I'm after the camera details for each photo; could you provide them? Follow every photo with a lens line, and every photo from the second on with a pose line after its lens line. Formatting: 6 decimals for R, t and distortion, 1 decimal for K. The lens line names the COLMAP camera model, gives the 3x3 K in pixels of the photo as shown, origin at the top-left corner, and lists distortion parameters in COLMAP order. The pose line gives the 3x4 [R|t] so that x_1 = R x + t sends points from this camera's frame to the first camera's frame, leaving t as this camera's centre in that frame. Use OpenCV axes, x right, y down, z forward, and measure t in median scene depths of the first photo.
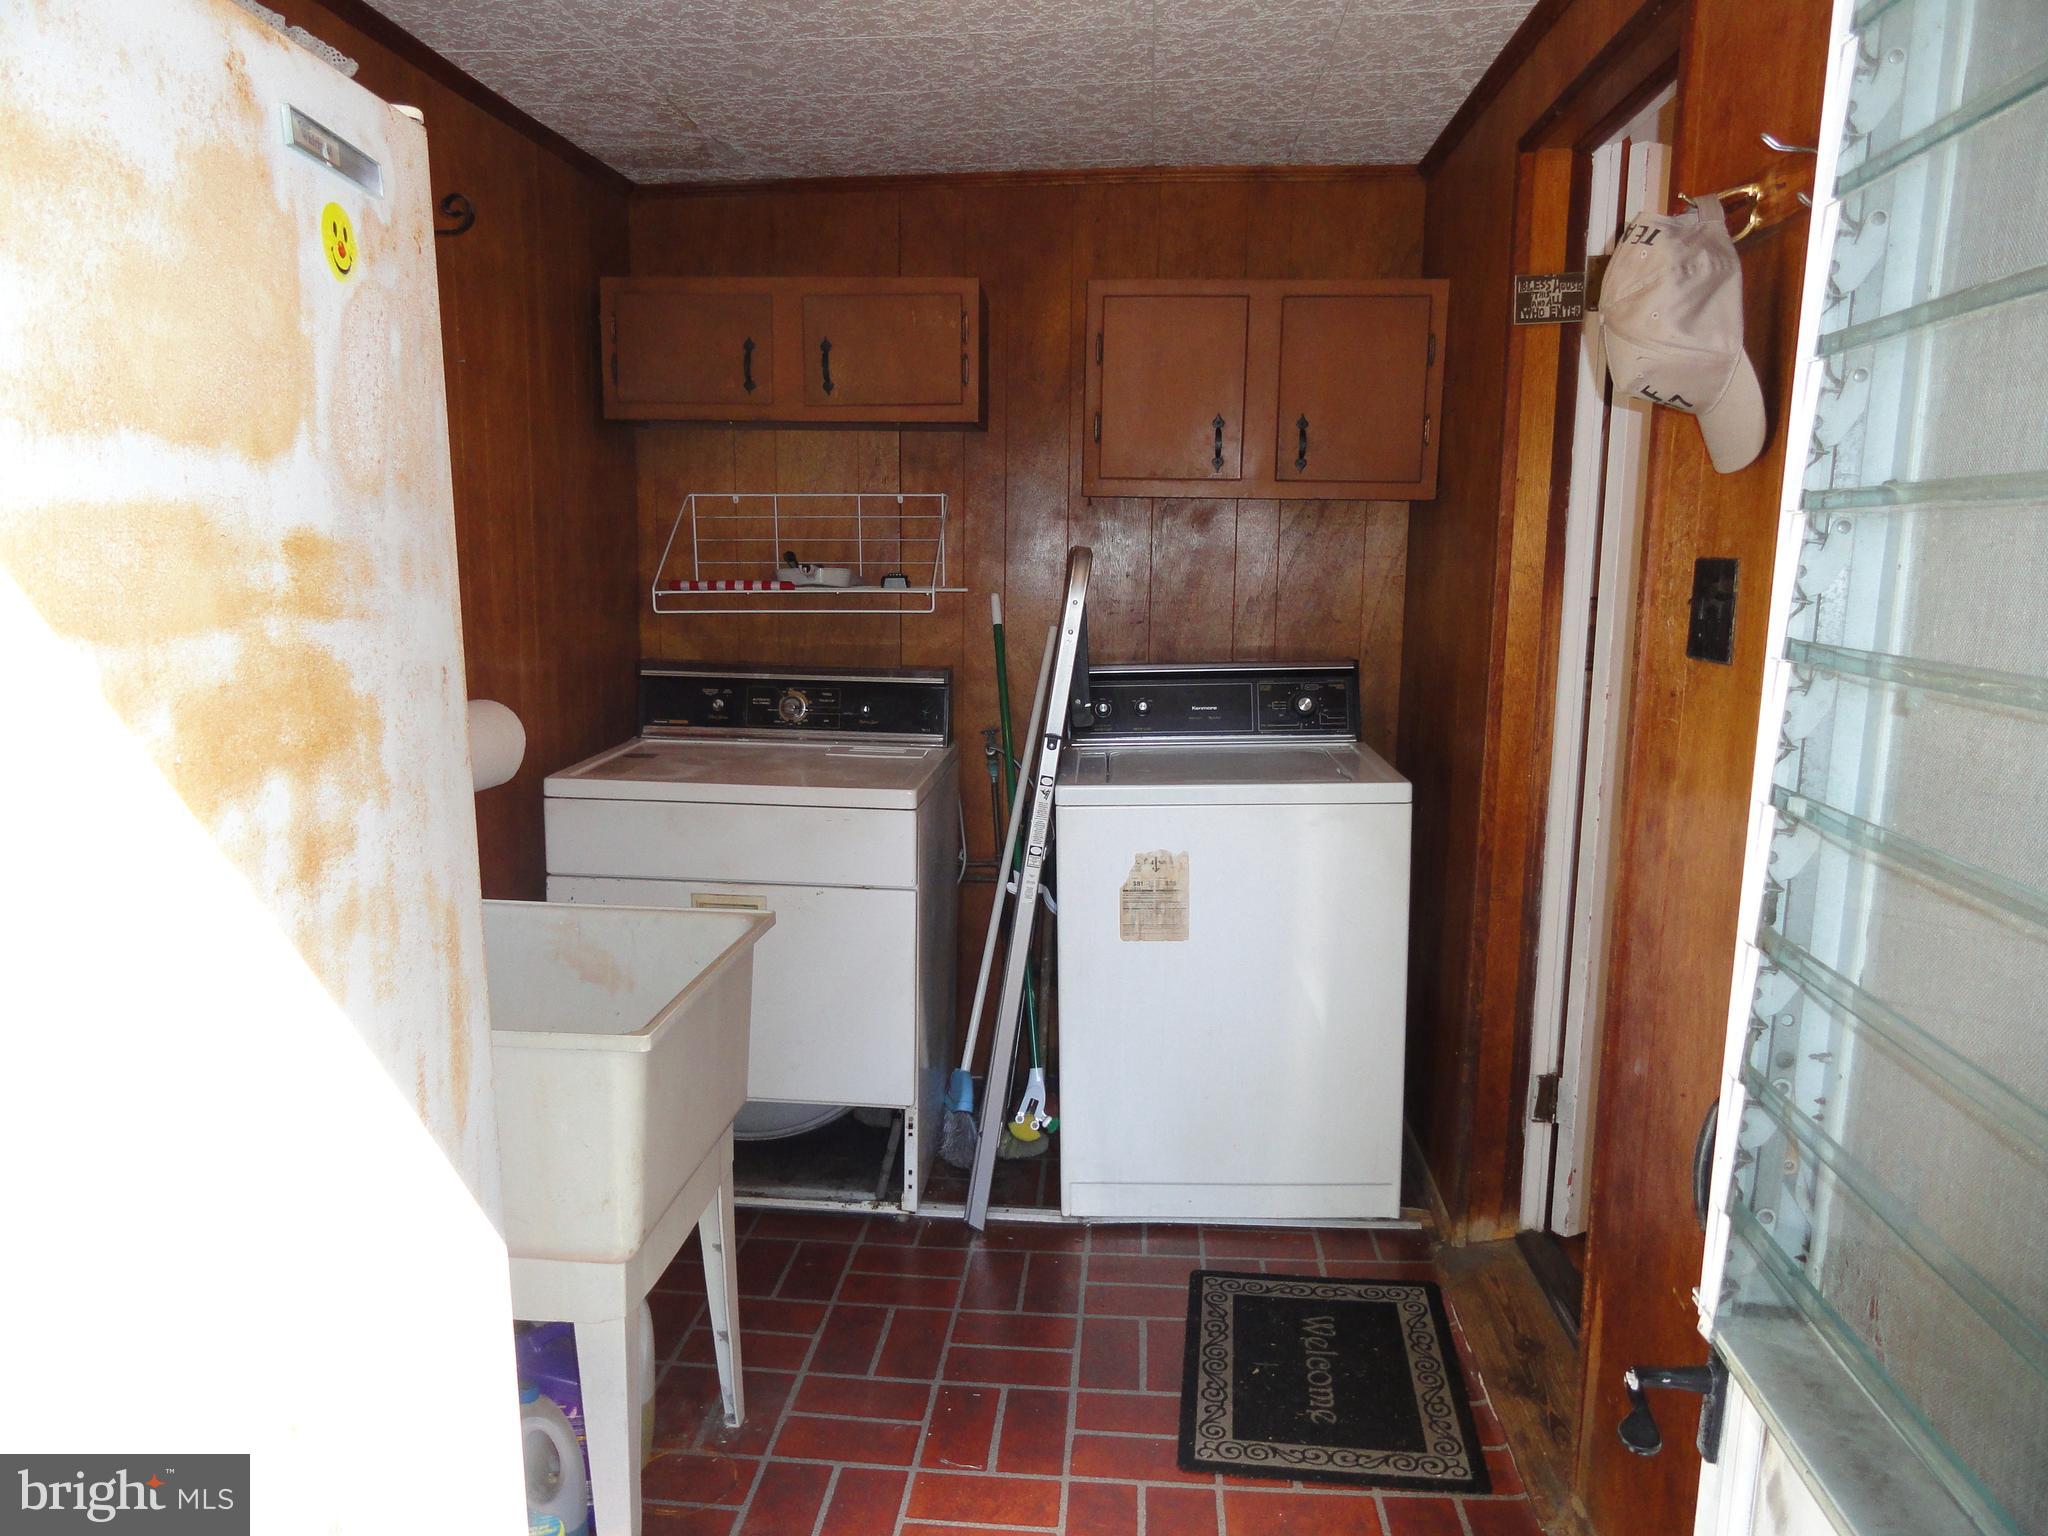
lens RADIAL K [[1425.8, 0, 1024.0], [0, 1425.8, 768.0], [0, 0, 1]] dist [-0.005751, 0.006078]
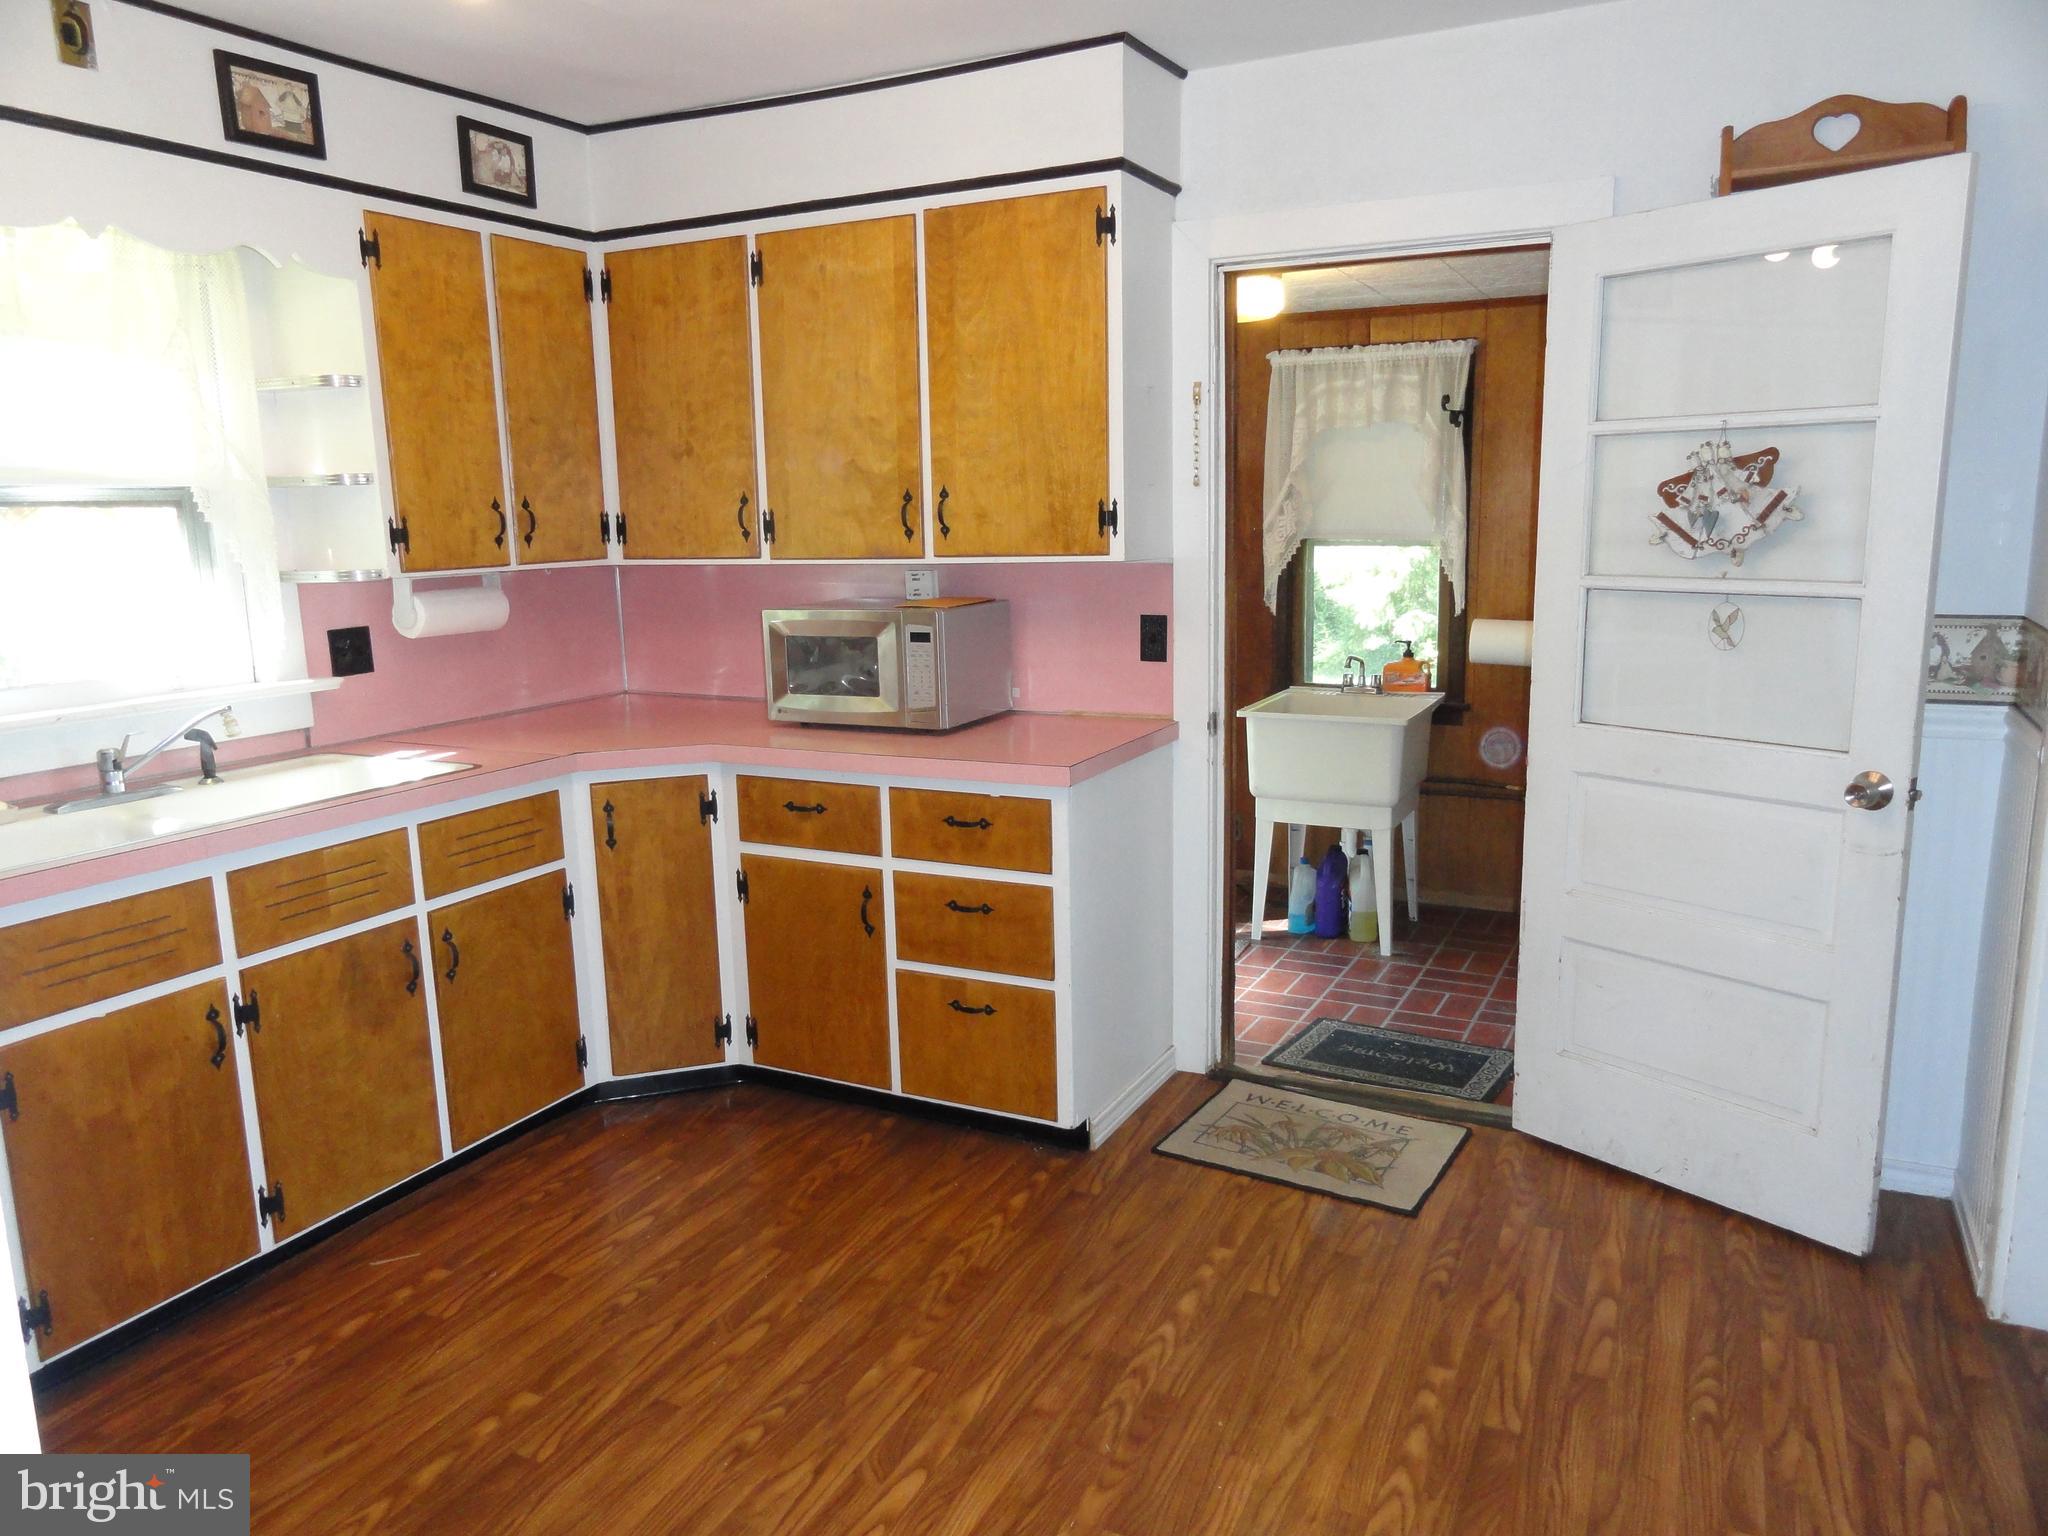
lens RADIAL K [[1425.8, 0, 1024.0], [0, 1425.8, 768.0], [0, 0, 1]] dist [-0.005751, 0.006078]
pose [[-0.375049, 0.156912, -0.913628, 2.058782], [-0.132605, 0.966353, 0.220403, -0.230188], [0.917471, 0.203813, -0.341623, 1.257563]]
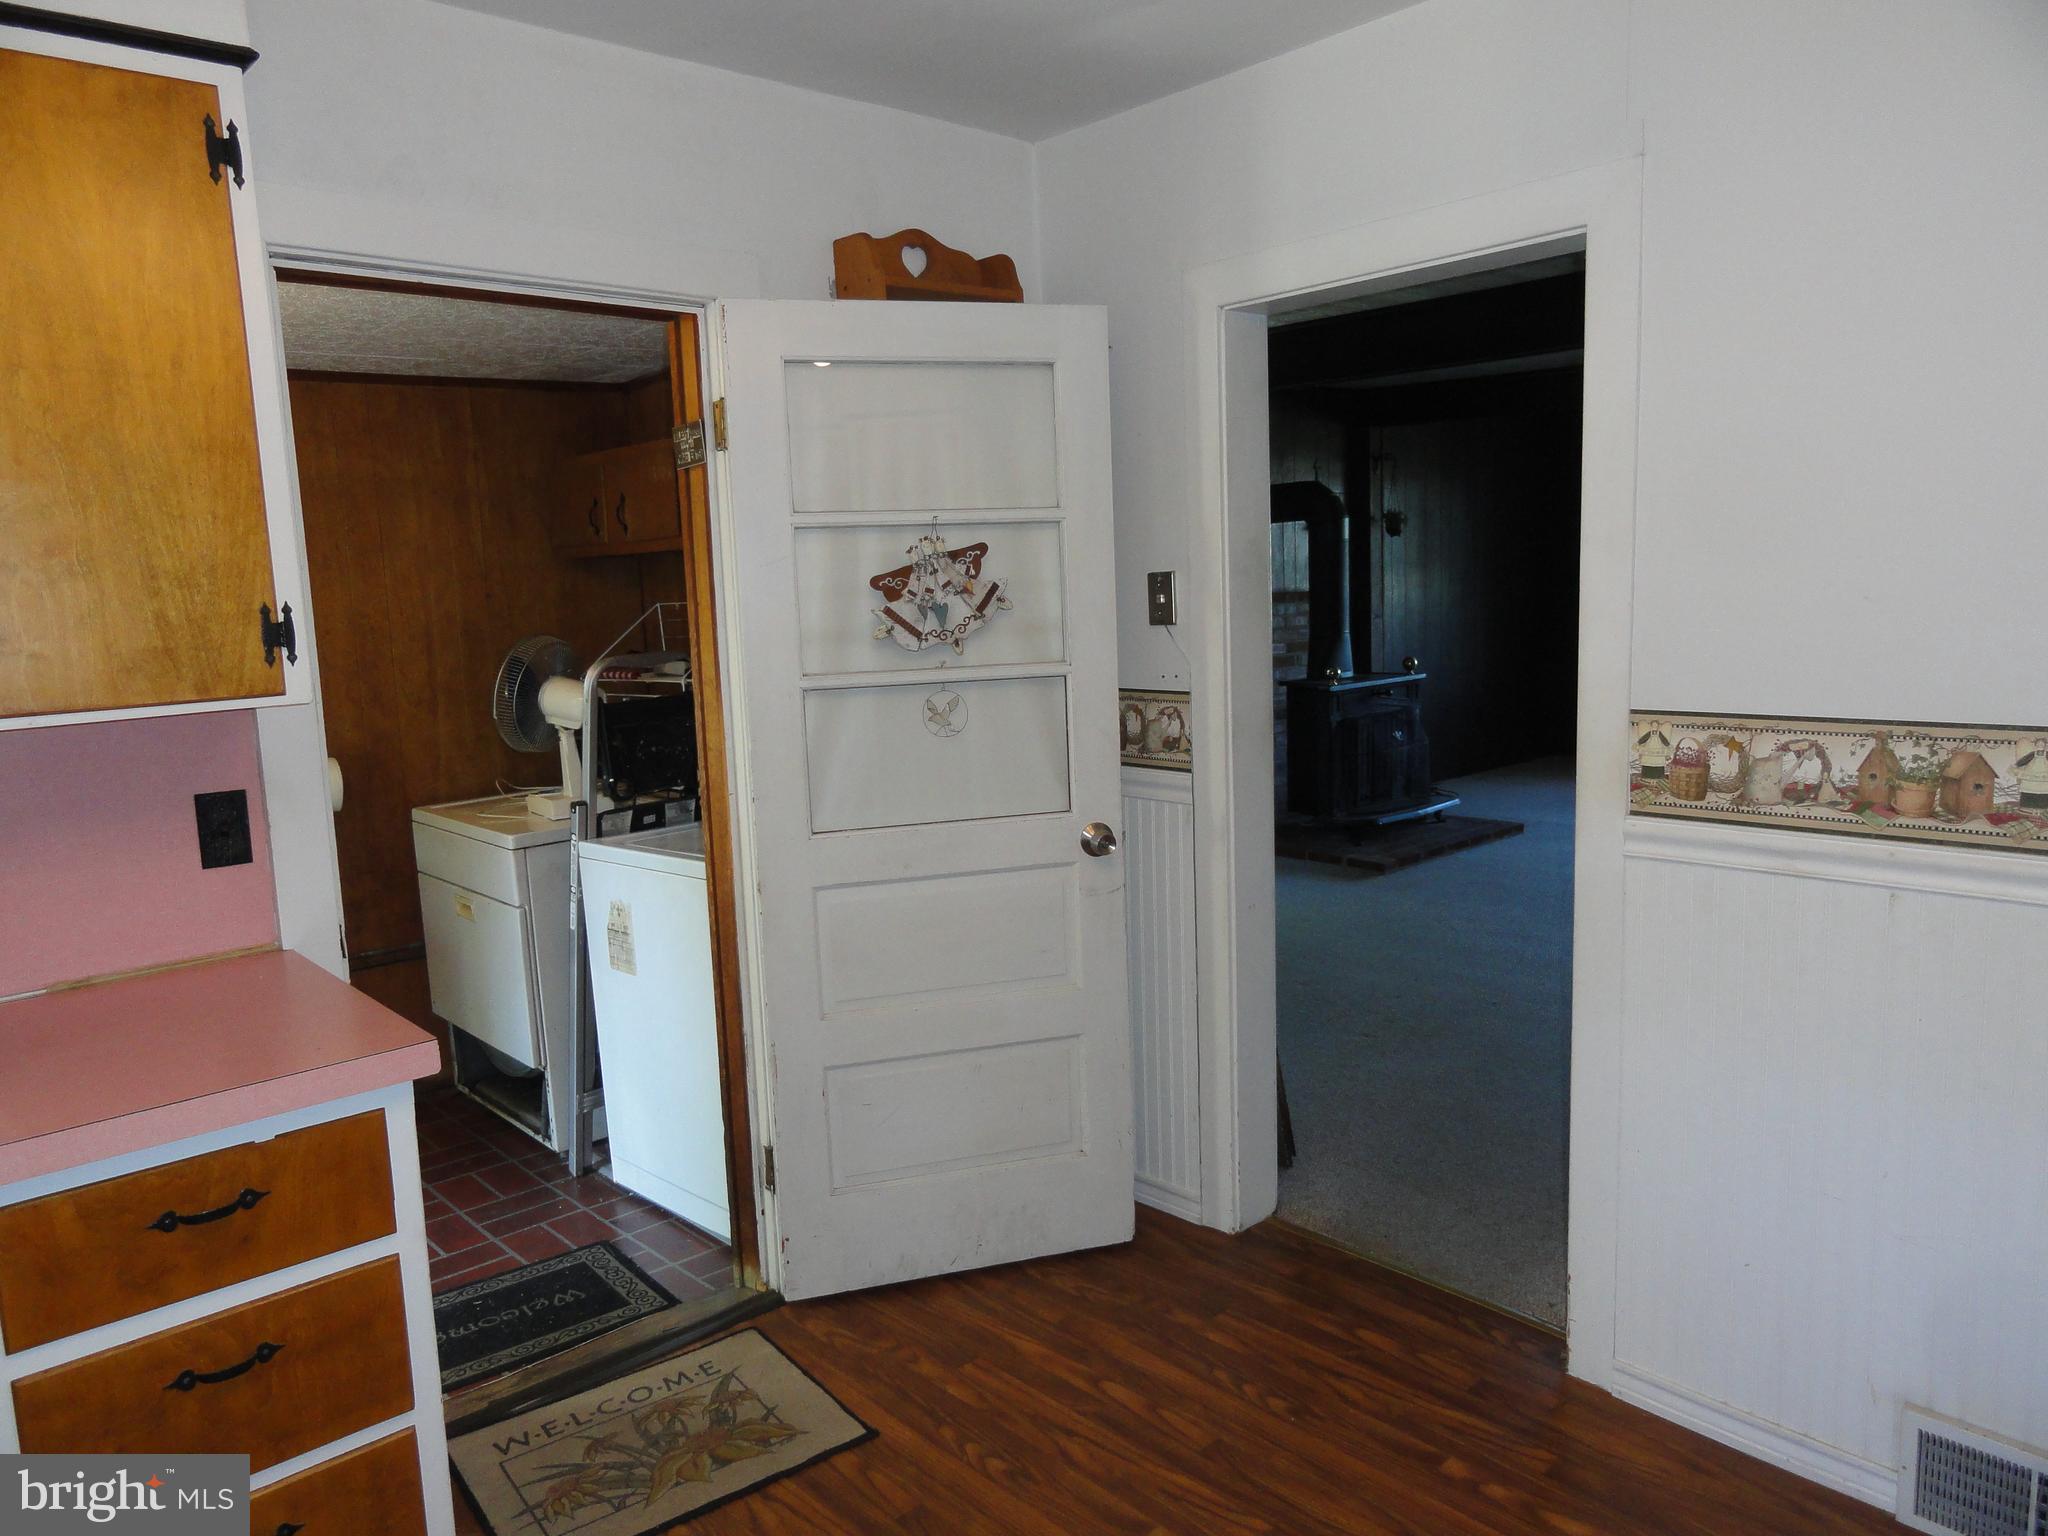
lens RADIAL K [[1425.8, 0, 1024.0], [0, 1425.8, 768.0], [0, 0, 1]] dist [-0.005751, 0.006078]
pose [[0.727100, 0.046820, -0.684933, 1.578699], [-0.058574, 0.998265, 0.006059, -0.112735], [0.684028, 0.035713, 0.728581, 0.432000]]
